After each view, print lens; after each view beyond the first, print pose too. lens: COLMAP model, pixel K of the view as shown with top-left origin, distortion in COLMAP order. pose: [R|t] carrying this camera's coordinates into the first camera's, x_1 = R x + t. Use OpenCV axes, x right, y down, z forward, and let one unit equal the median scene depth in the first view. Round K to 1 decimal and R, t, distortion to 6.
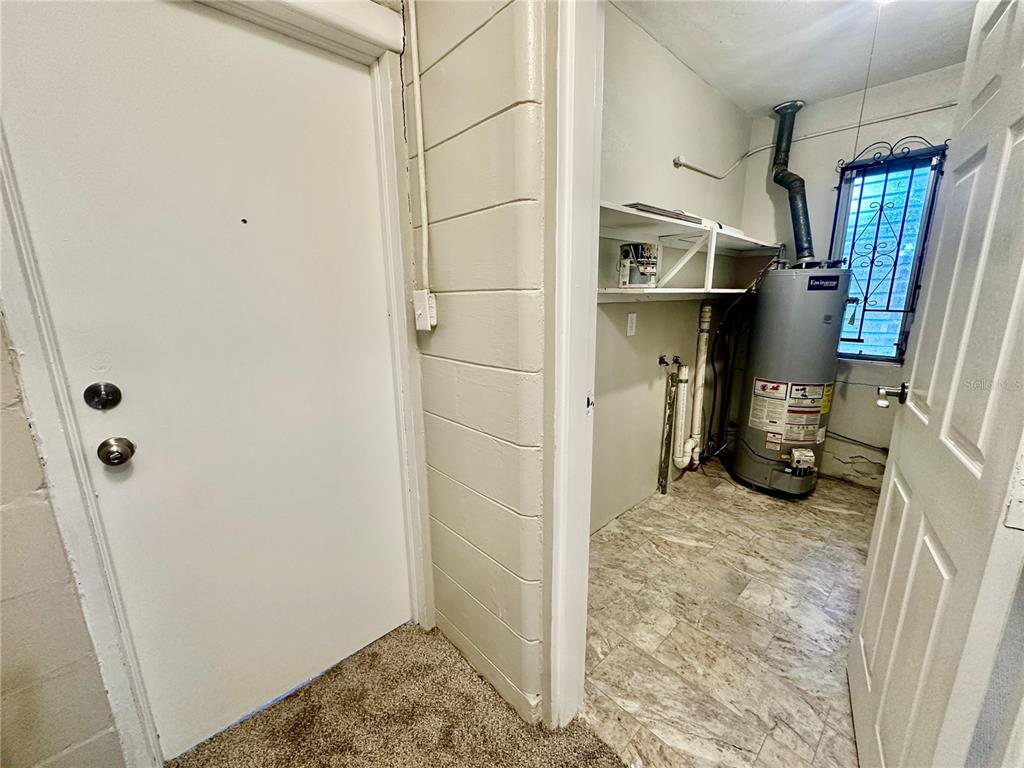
lens RADIAL K [[407.9, 0, 512.5], [0, 407.9, 386.3], [0, 0, 1]] dist [-0.005504, 0.002061]
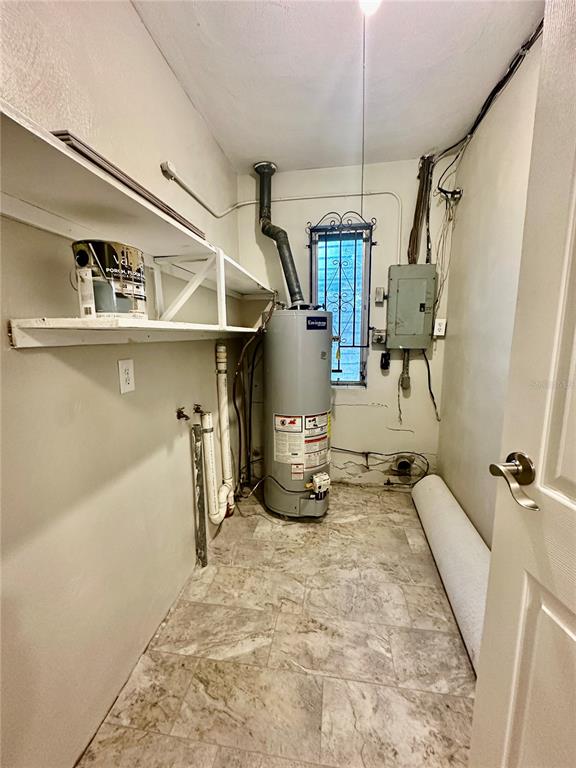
lens RADIAL K [[305.9, 0, 288.9], [0, 305.9, 384.1], [0, 0, 1]] dist [-0.005504, 0.002061]
pose [[0.781278, -0.097925, 0.616454, 0.165399], [0.138485, 0.990197, -0.018217, -0.080312], [-0.608627, 0.099602, 0.787180, 0.382175]]
